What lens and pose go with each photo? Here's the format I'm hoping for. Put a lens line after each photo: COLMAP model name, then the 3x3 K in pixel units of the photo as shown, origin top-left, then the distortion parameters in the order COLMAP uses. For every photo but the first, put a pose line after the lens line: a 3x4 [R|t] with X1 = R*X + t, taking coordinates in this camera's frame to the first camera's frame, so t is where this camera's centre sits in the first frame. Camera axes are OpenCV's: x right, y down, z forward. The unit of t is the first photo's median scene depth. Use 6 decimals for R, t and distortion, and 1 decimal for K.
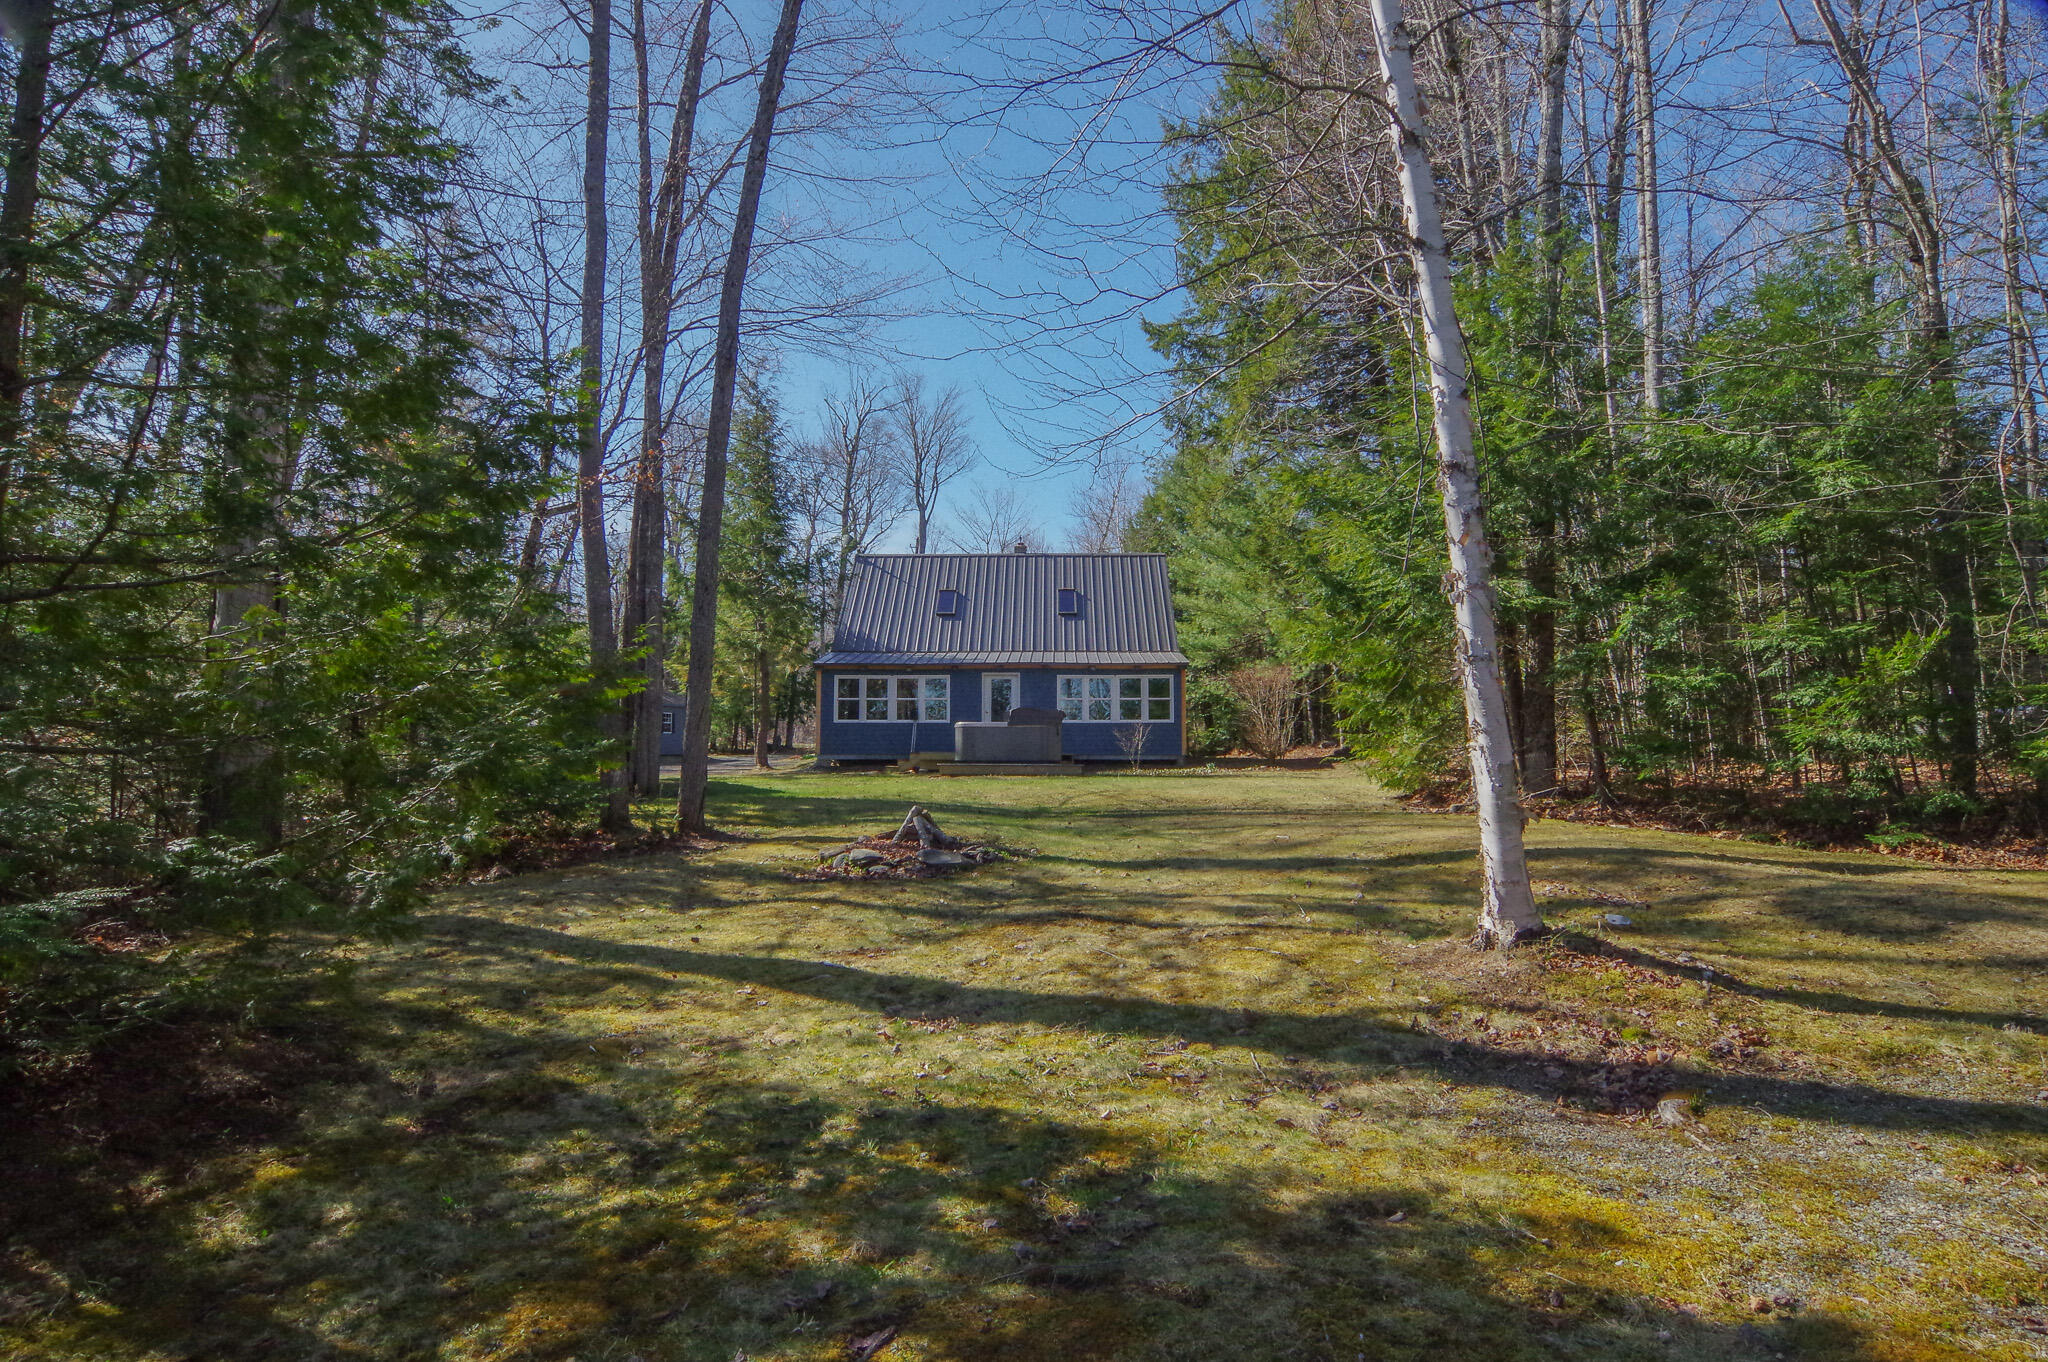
lens RADIAL K [[1090.4, 0, 1024.2], [0, 1090.4, 682.1], [0, 0, 1]] dist [-0.006872, -0.010550]
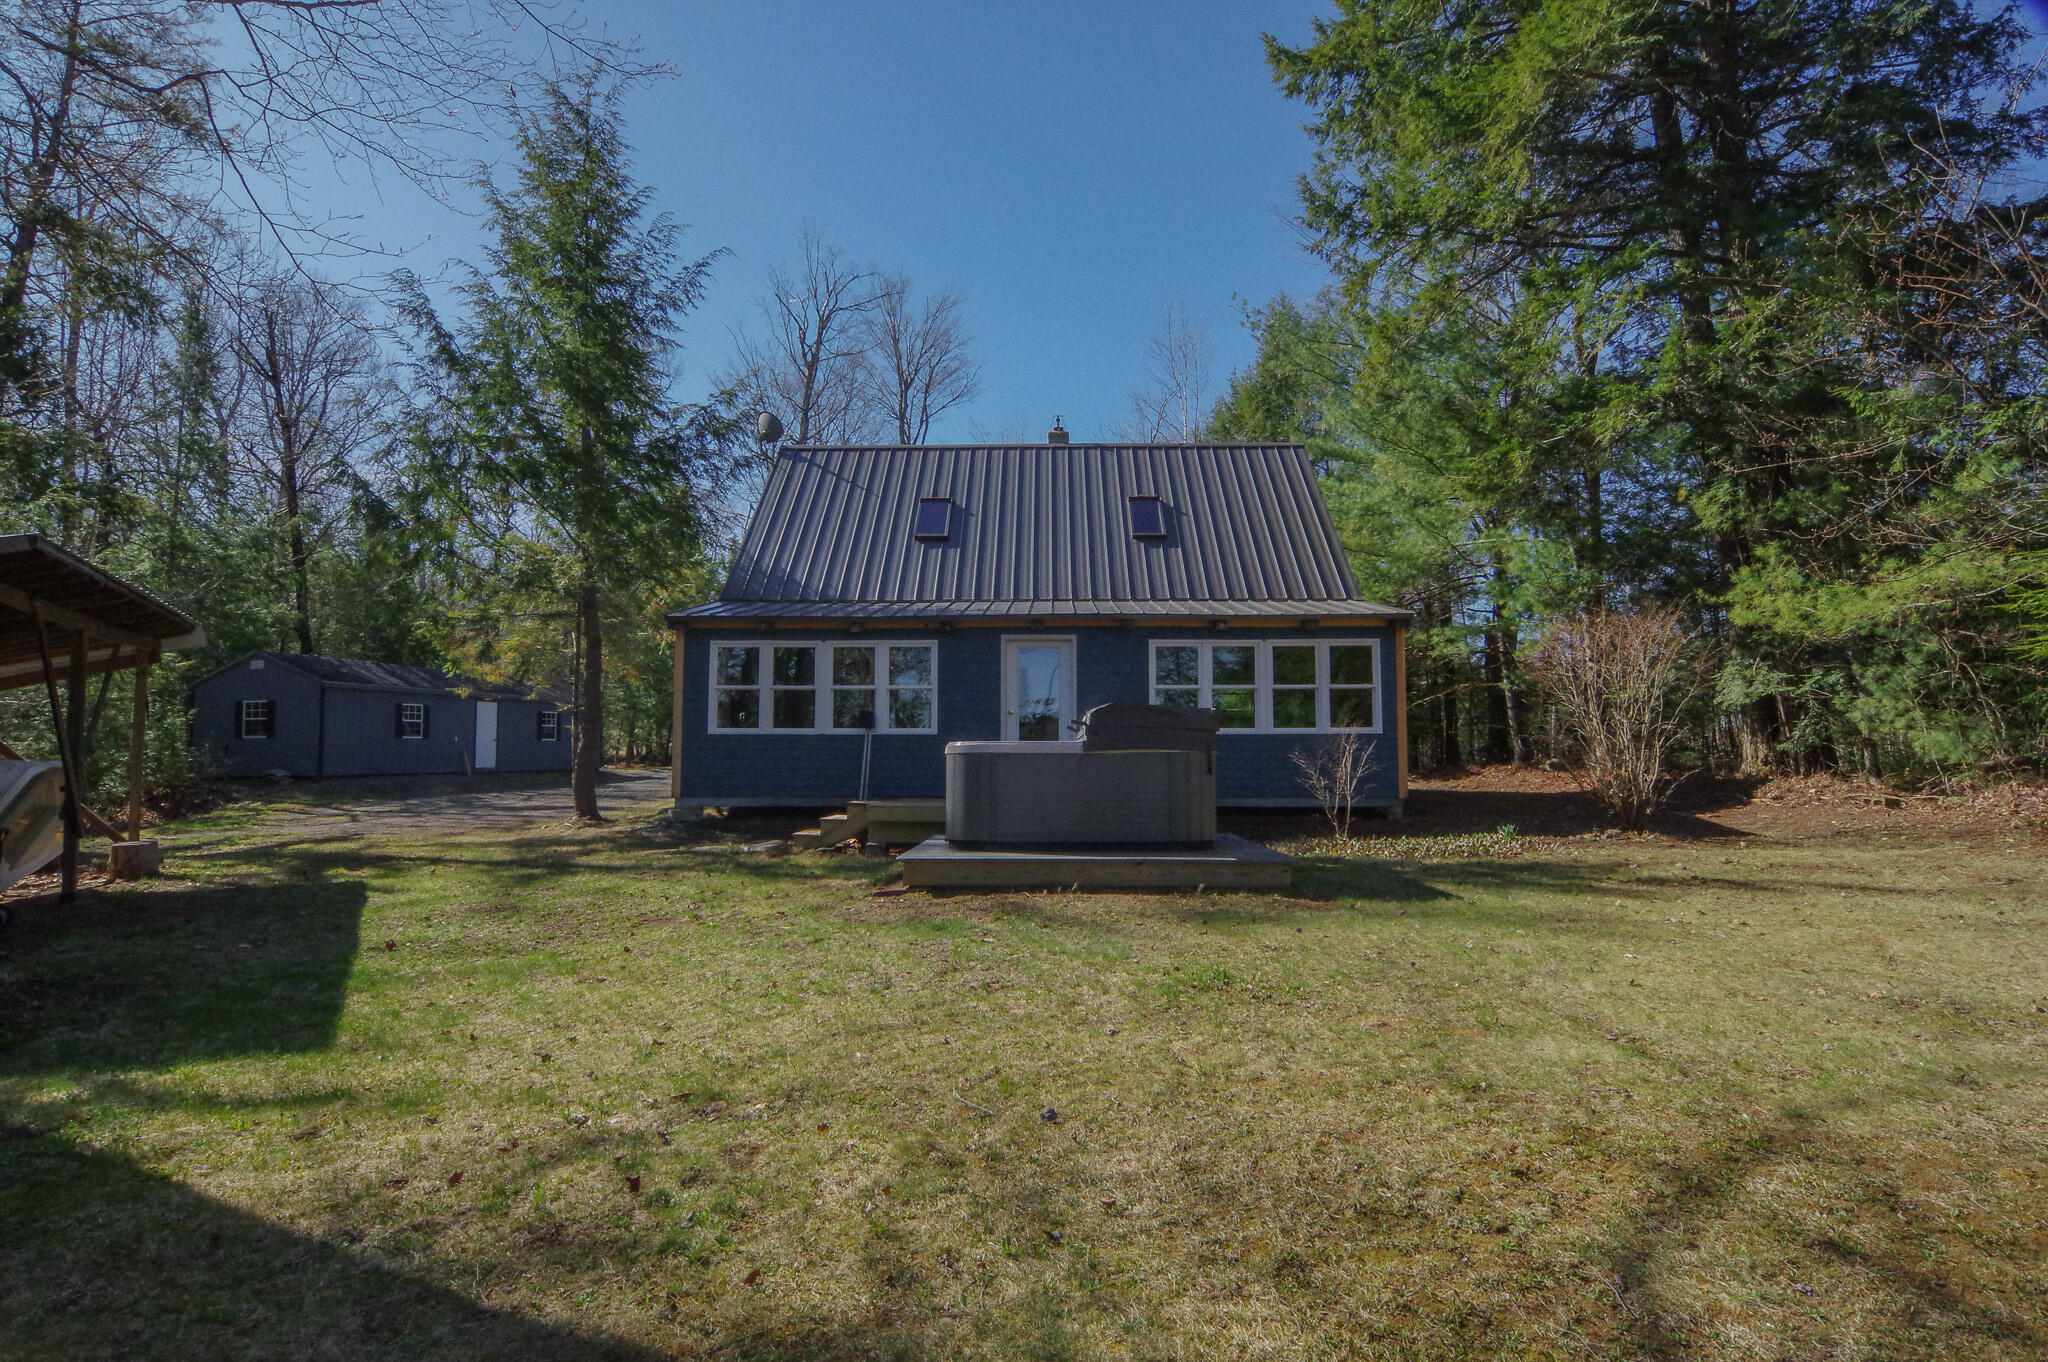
lens RADIAL K [[1090.4, 0, 1024.0], [0, 1090.4, 686.5], [0, 0, 1]] dist [-0.006872, -0.010550]
pose [[0.999994, -0.001714, 0.002908, -0.029075], [0.001695, 0.999977, 0.006640, 0.011663], [-0.002919, -0.006635, 0.999974, 0.487212]]
